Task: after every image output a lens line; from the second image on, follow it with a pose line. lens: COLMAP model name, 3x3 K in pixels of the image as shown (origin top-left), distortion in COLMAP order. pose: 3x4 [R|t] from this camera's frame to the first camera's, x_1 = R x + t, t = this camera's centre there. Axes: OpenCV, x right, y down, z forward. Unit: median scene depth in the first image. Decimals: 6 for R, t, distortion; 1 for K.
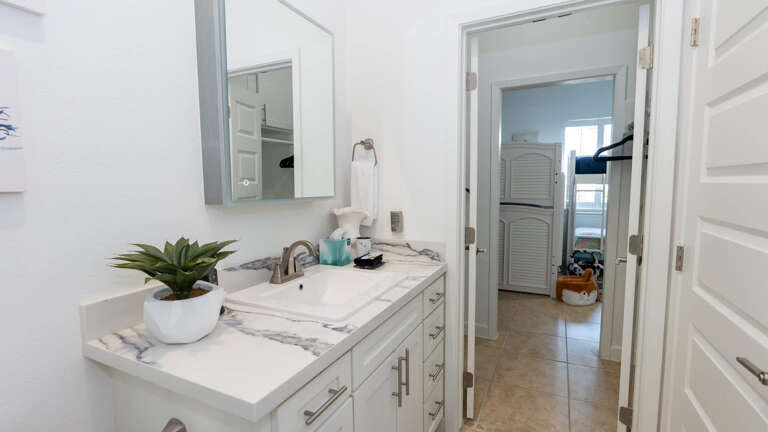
lens RADIAL K [[353.3, 0, 384.0], [0, 353.3, 216.0], [0, 0, 1]] dist [-0.002140, -0.000393]
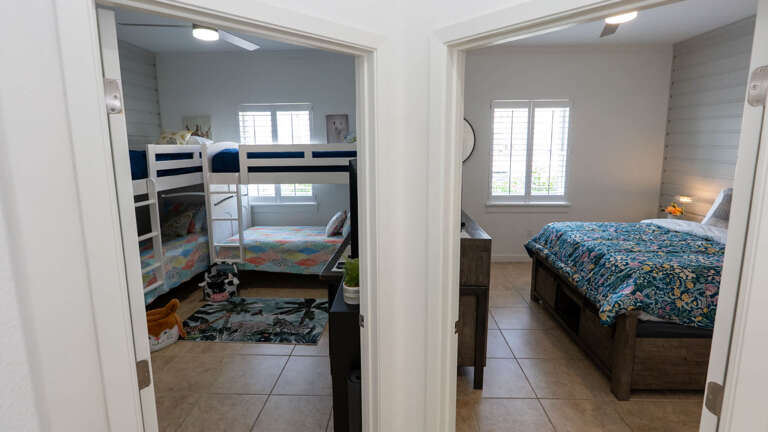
lens RADIAL K [[353.1, 0, 384.5], [0, 353.1, 194.6], [0, 0, 1]] dist [-0.002543, 0.000096]
pose [[0.918258, -0.055171, 0.392120, 0.590316], [0.038246, 0.997974, 0.050851, -0.093082], [-0.394131, -0.031697, 0.918508, 0.061778]]
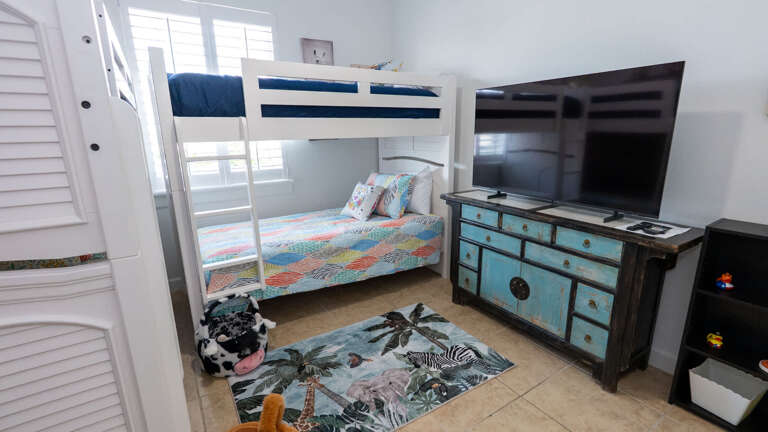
lens RADIAL K [[353.3, 0, 384.0], [0, 353.3, 216.0], [0, 0, 1]] dist [-0.002140, -0.000393]
pose [[0.517629, -0.203972, 0.830936, 0.317429], [0.085716, 0.978645, 0.186835, -0.064232], [-0.851301, -0.025487, 0.524059, 0.599573]]
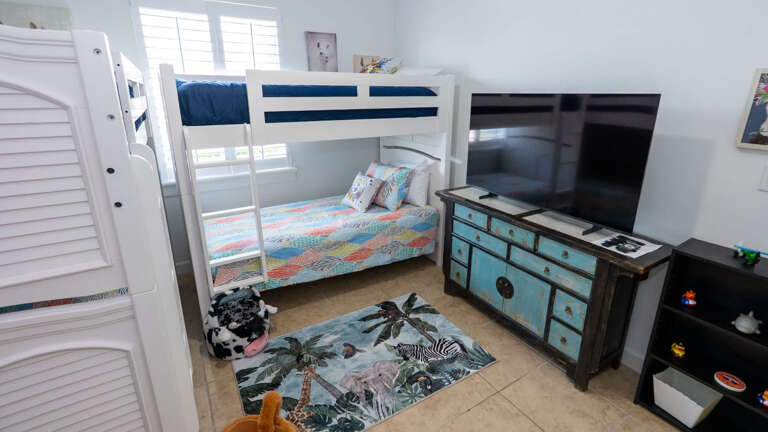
lens RADIAL K [[353.1, 0, 384.5], [0, 353.1, 194.6], [0, 0, 1]] dist [-0.002543, 0.000096]
pose [[0.534965, -0.226626, 0.813912, 0.312947], [0.068299, 0.971800, 0.225697, -0.117725], [-0.842109, -0.065151, 0.535358, 0.574987]]
